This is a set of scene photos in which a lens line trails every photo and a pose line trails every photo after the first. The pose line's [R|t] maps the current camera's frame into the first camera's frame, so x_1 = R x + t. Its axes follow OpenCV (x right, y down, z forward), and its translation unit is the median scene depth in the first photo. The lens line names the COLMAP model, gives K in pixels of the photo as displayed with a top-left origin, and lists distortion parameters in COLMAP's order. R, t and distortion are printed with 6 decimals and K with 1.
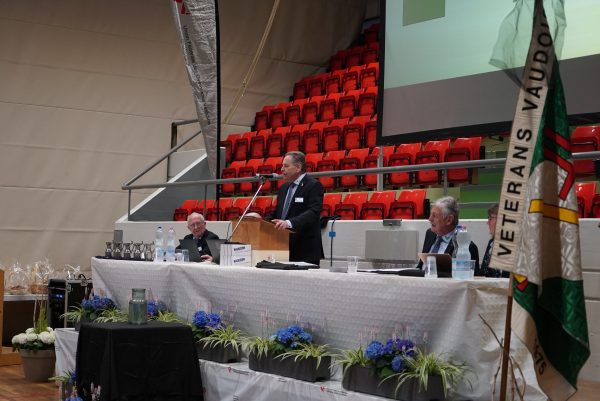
lens RADIAL K [[908.7, 0, 291.7], [0, 908.7, 186.3], [0, 0, 1]] dist [-0.038444, 0.000000]
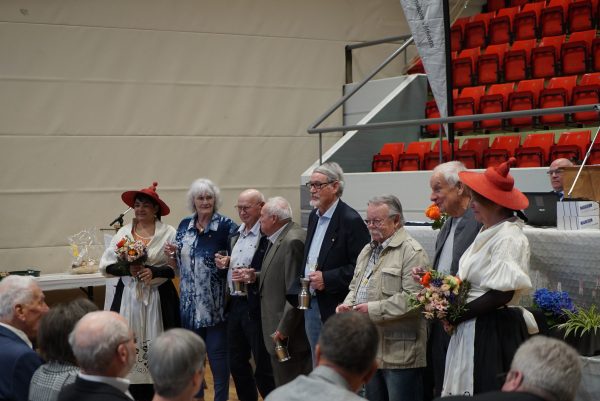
lens RADIAL K [[1142.5, 0, 372.9], [0, 1142.5, 192.9], [0, 0, 1]] dist [-0.065501, 0.000000]
pose [[0.996647, -0.036906, -0.073026, -0.113620], [0.041384, 0.997292, 0.060795, -0.005917], [0.070584, -0.063613, 0.995475, 0.021663]]
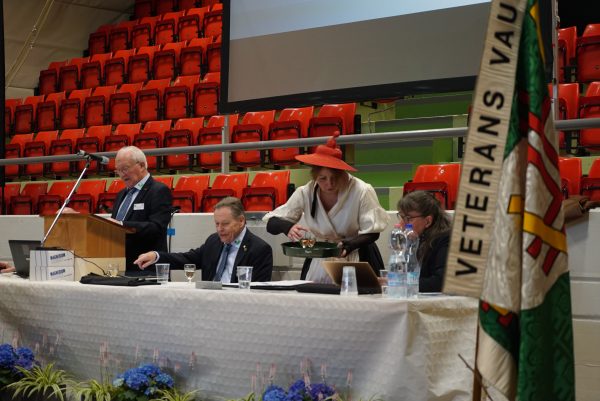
lens RADIAL K [[1142.5, 0, 282.5], [0, 1142.5, 168.5], [0, 0, 1]] dist [-0.065501, 0.000000]
pose [[0.984267, -0.006755, 0.176556, -0.028048], [0.006239, 0.999974, 0.003479, -0.002302], [-0.176575, -0.002323, 0.984284, 0.051905]]
